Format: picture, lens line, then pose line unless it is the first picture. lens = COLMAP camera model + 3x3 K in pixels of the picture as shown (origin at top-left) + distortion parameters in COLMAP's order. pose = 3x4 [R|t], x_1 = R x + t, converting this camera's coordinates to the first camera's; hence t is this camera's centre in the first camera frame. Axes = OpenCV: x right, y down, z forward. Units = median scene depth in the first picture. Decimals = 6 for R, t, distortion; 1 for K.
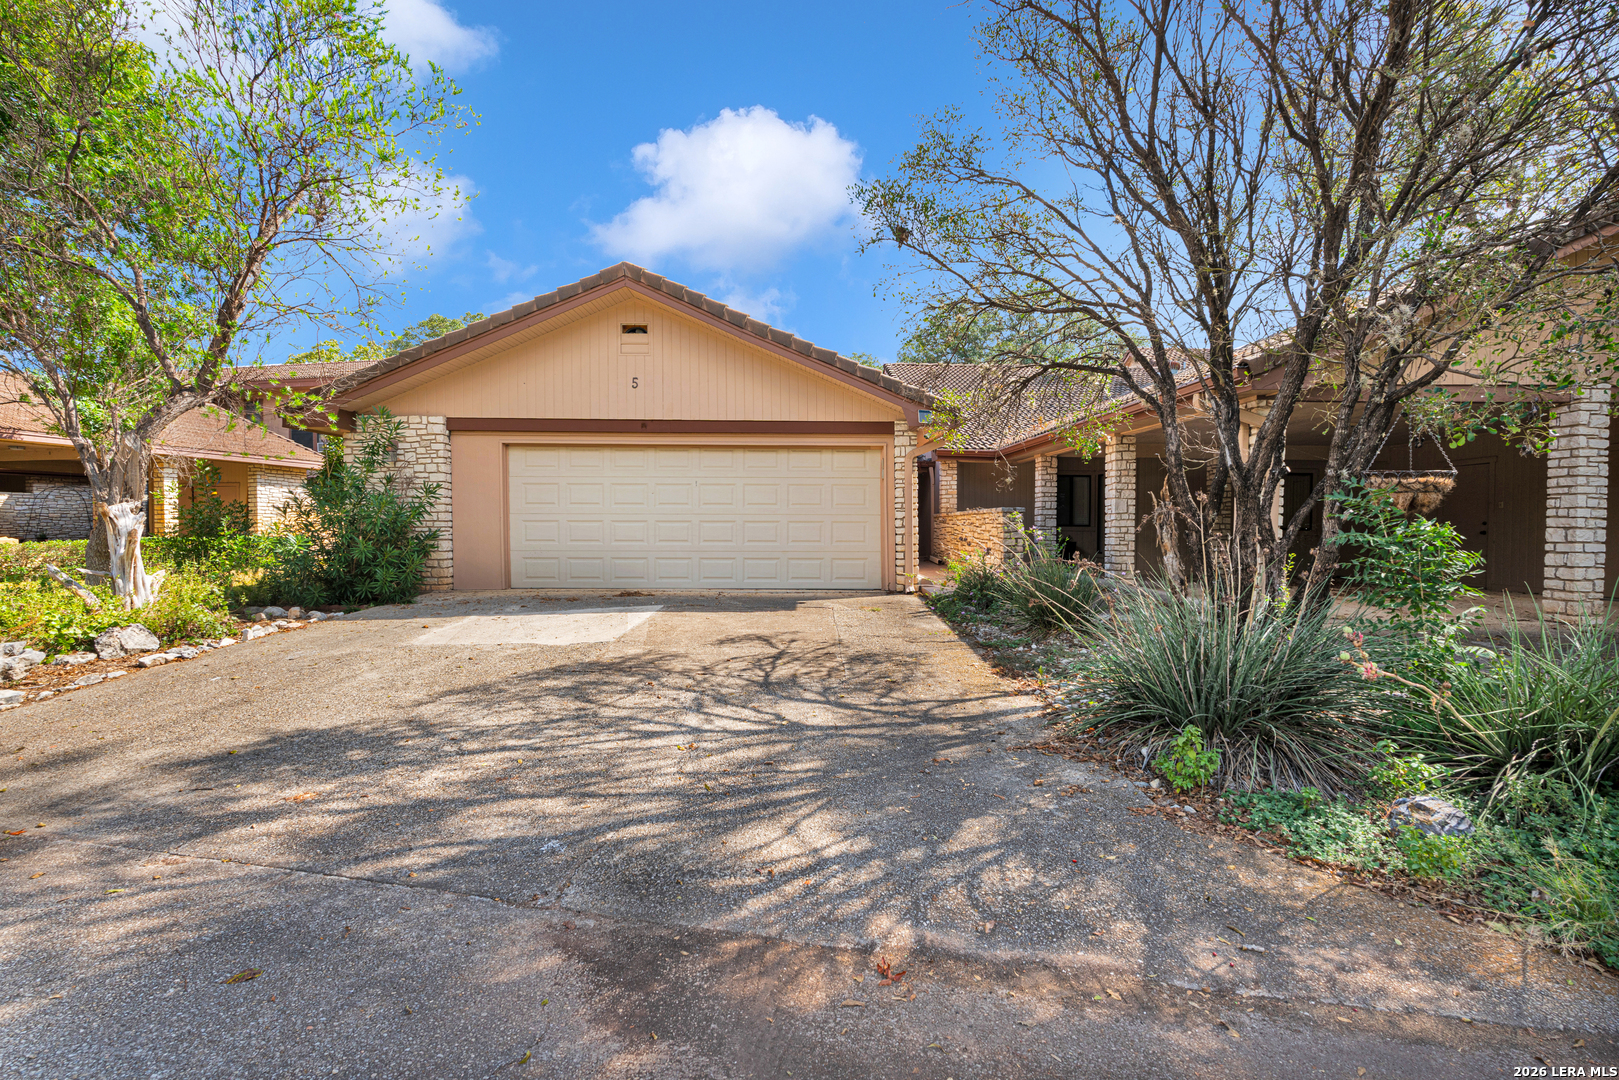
lens RADIAL K [[755.3, 0, 798.2], [0, 755.3, 536.6], [0, 0, 1]] dist [-0.014876, 0.000092]
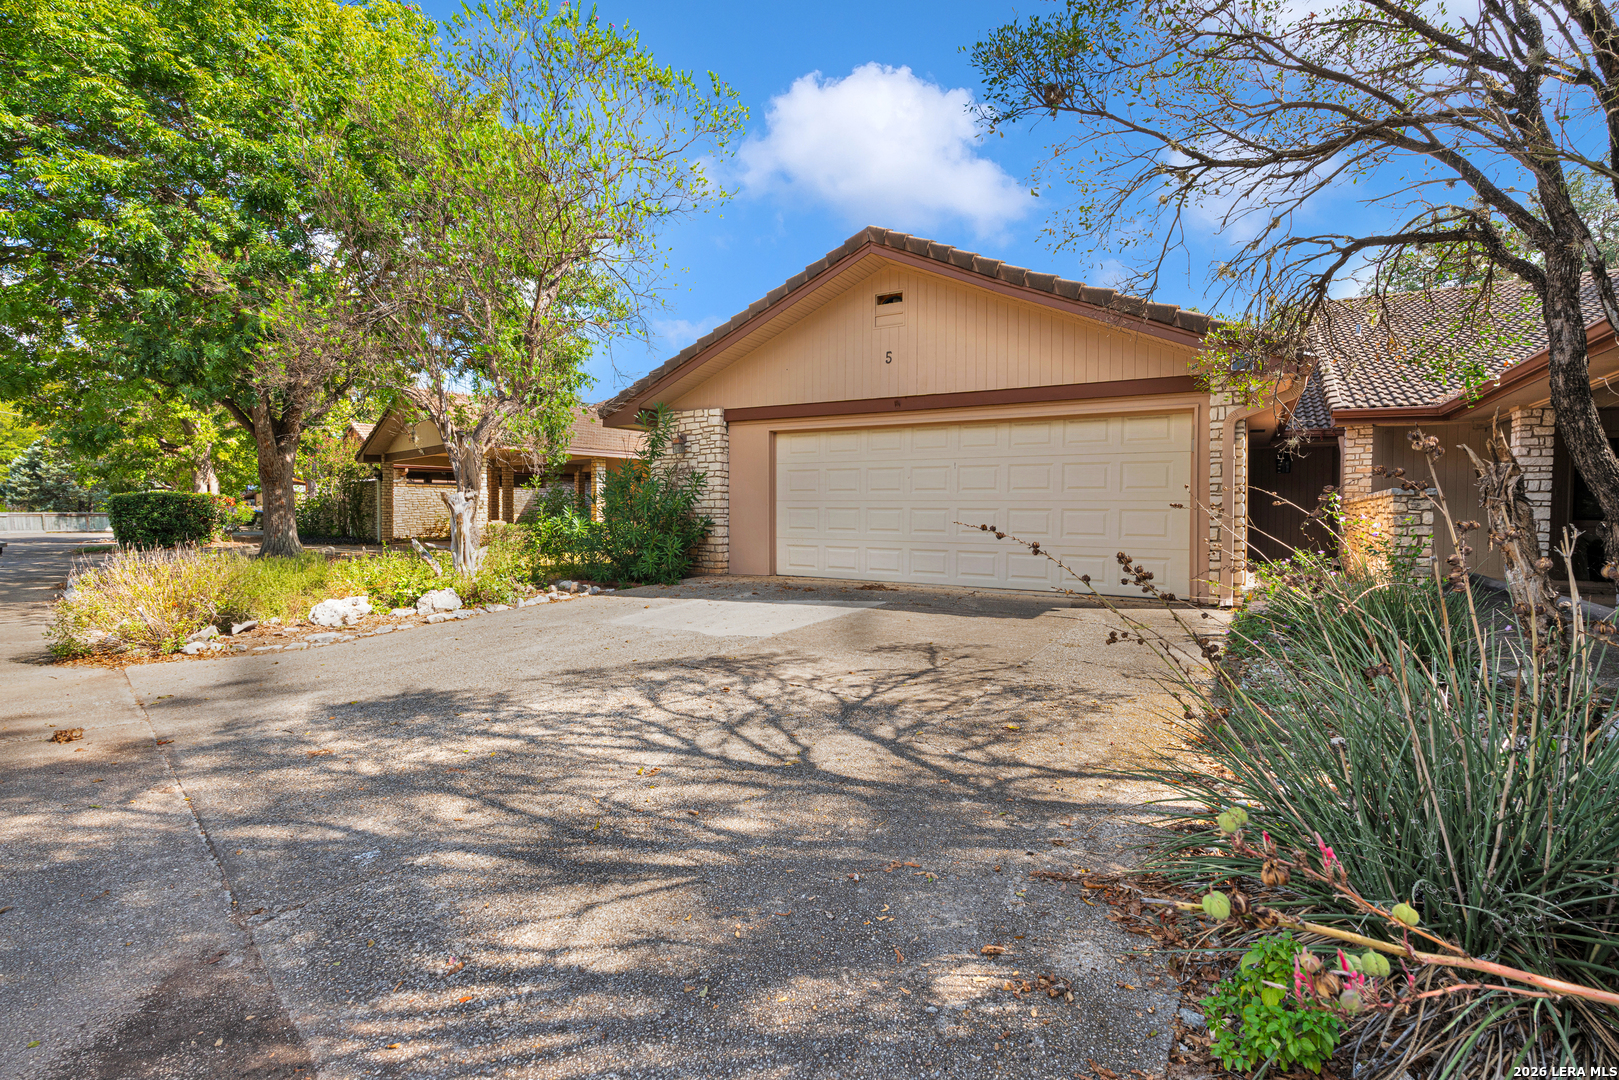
lens RADIAL K [[755.3, 0, 812.6], [0, 755.3, 538.1], [0, 0, 1]] dist [-0.014876, 0.000092]
pose [[0.841623, 0.021412, -0.539640, 0.215446], [-0.015184, 0.999757, 0.015987, 0.002321], [0.539852, -0.005261, 0.841744, 0.187051]]
